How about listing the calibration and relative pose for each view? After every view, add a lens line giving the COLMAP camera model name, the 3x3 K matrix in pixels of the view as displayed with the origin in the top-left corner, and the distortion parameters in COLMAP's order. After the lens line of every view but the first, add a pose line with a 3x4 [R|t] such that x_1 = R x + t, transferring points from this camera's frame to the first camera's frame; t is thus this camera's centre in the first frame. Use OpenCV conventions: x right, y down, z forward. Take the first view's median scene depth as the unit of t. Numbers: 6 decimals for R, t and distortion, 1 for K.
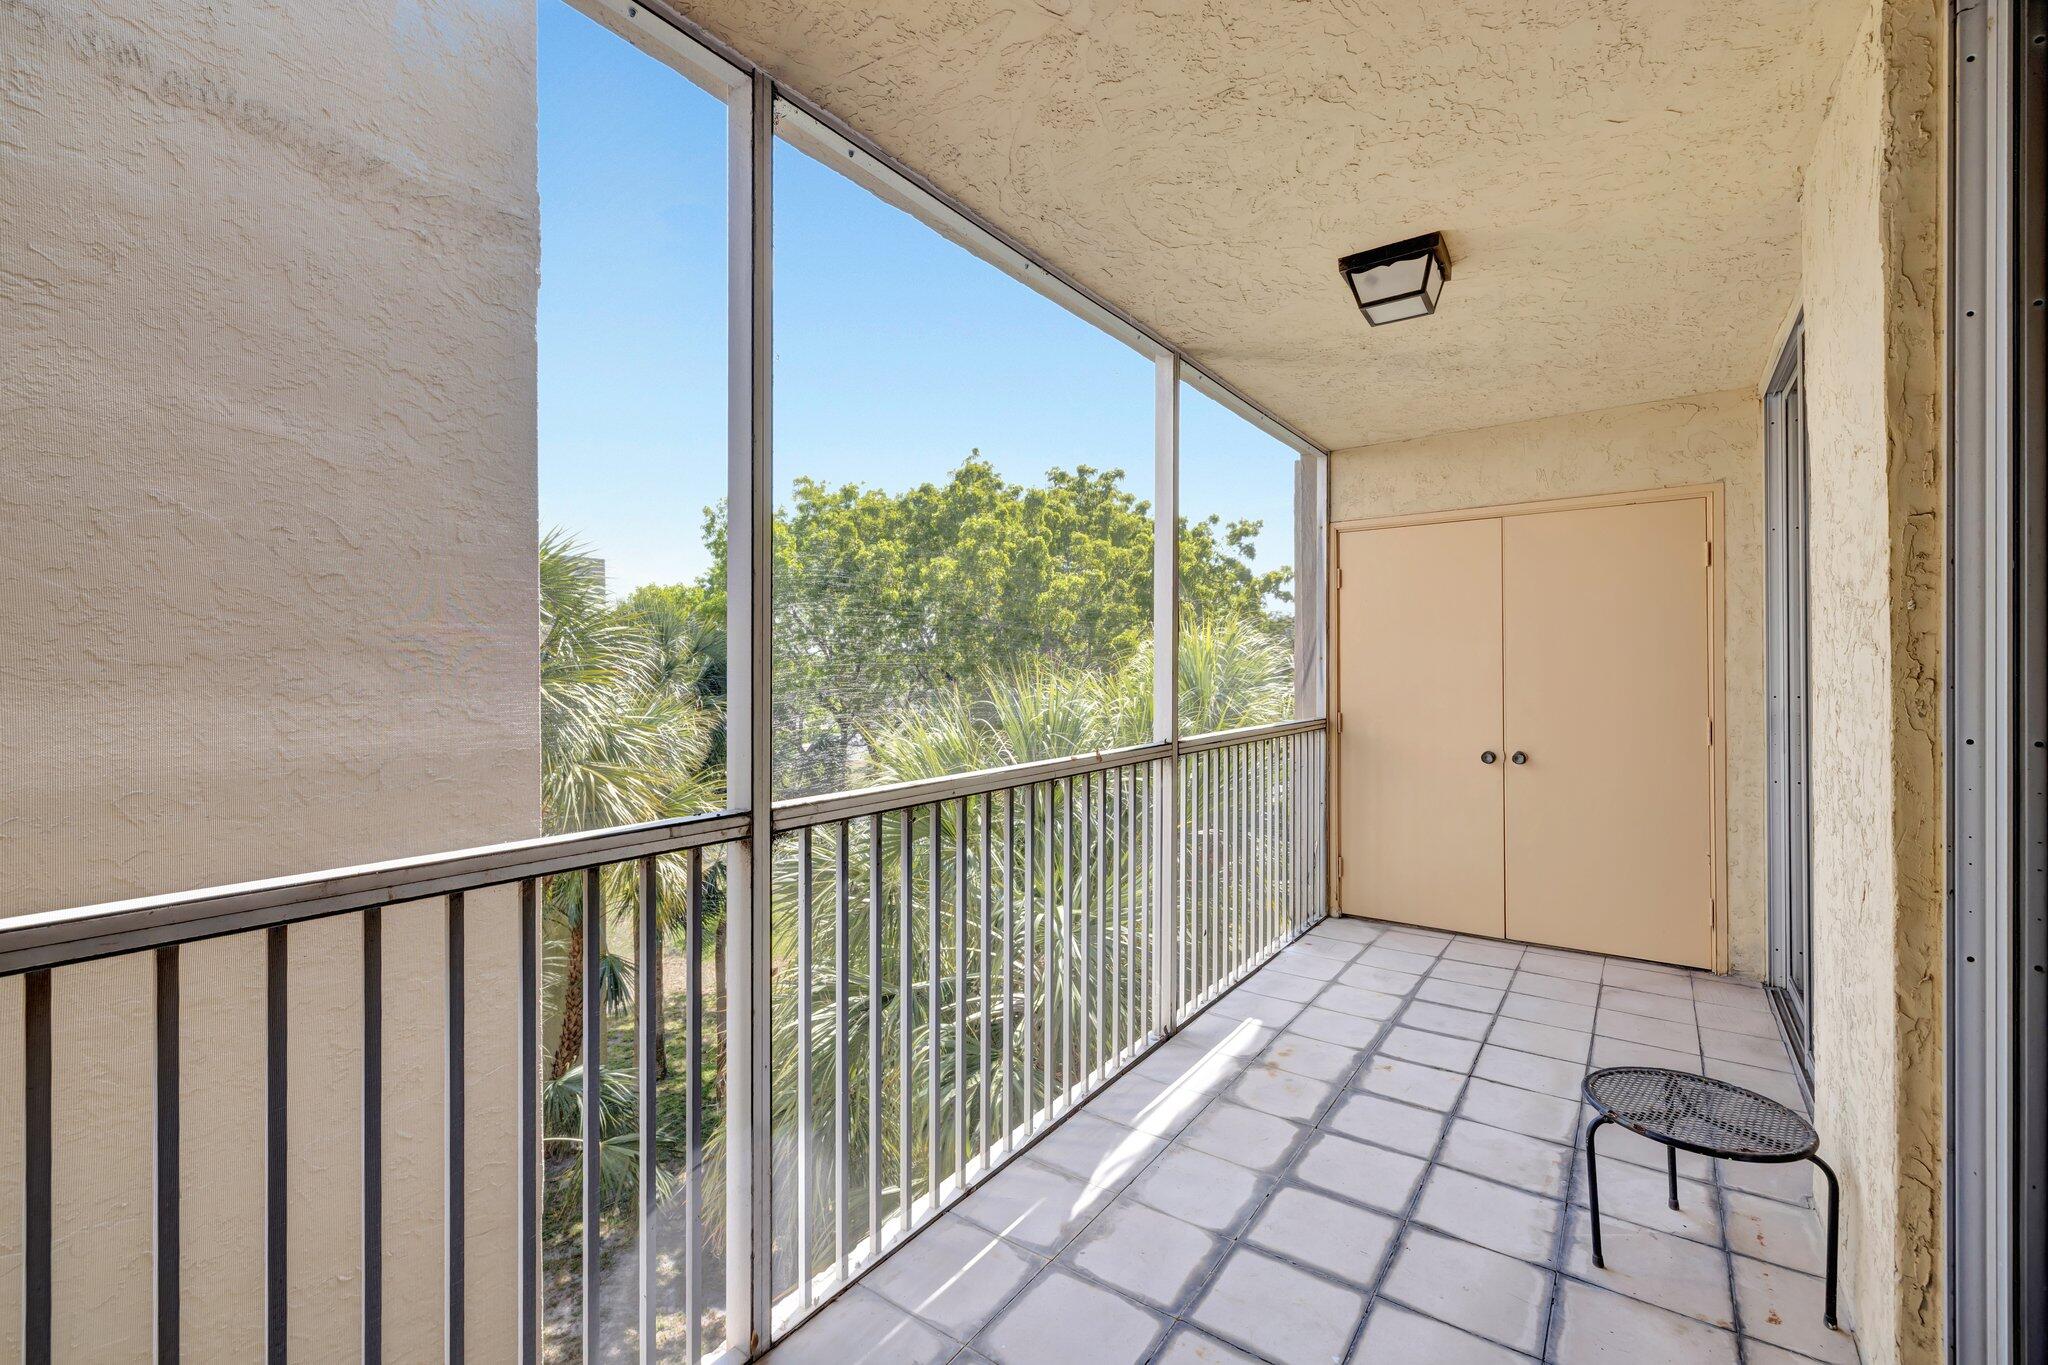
lens RADIAL K [[883.8, 0, 1026.6], [0, 883.8, 656.2], [0, 0, 1]] dist [0.000072, 0.000308]
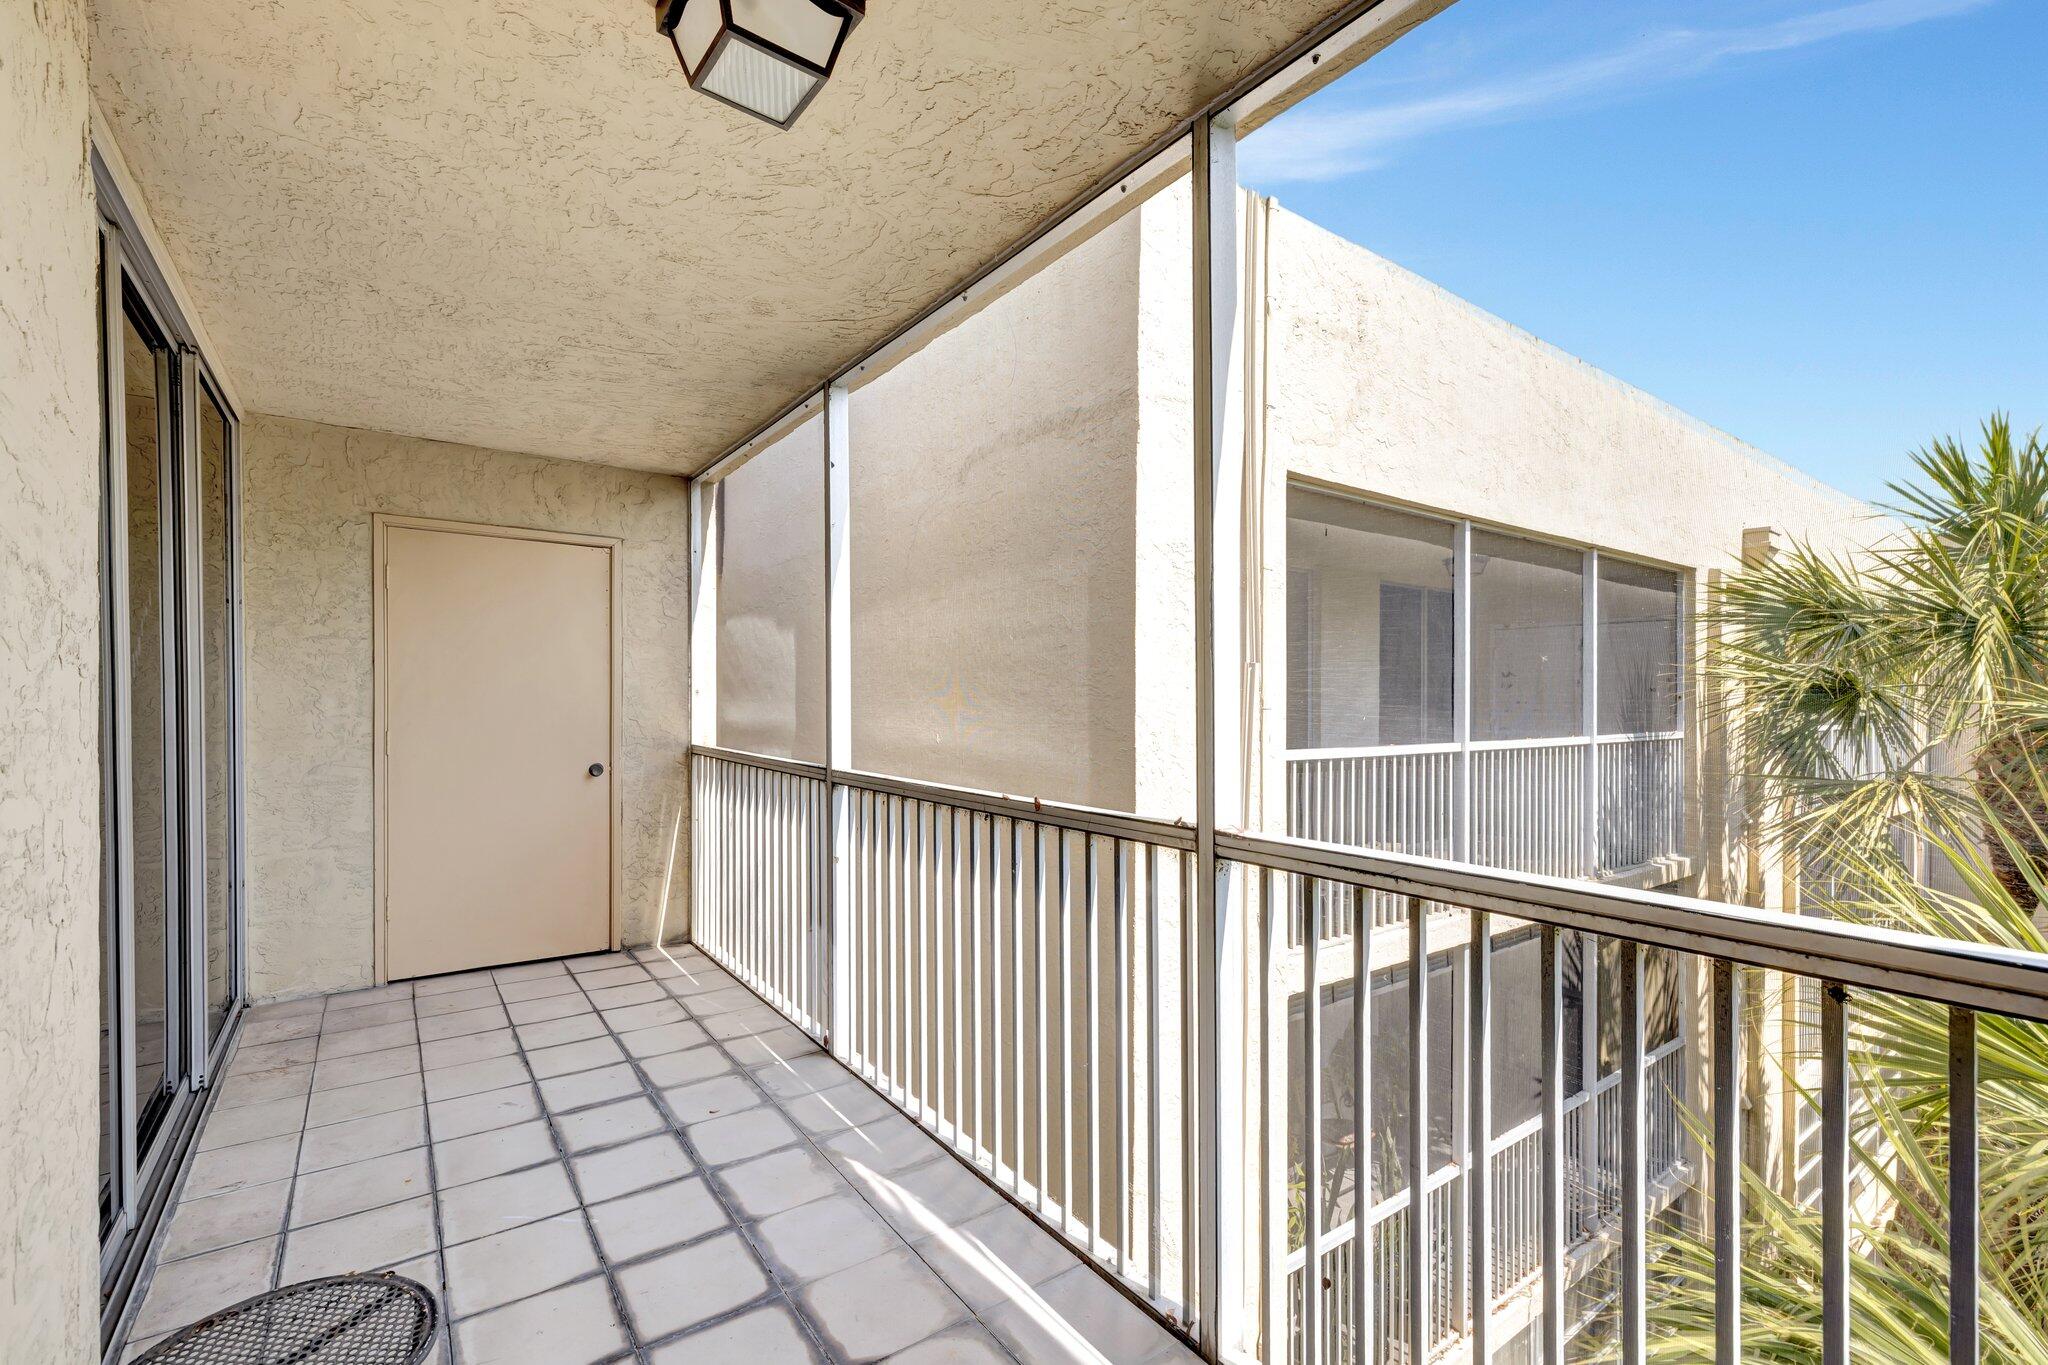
lens RADIAL K [[881.4, 0, 998.5], [0, 881.4, 701.8], [0, 0, 1]] dist [0.000074, 0.000625]
pose [[-0.337920, 0.002974, -0.941170, 1.048524], [0.008186, 0.999966, 0.000221, 0.024618], [0.941139, -0.007630, -0.337933, 1.534376]]
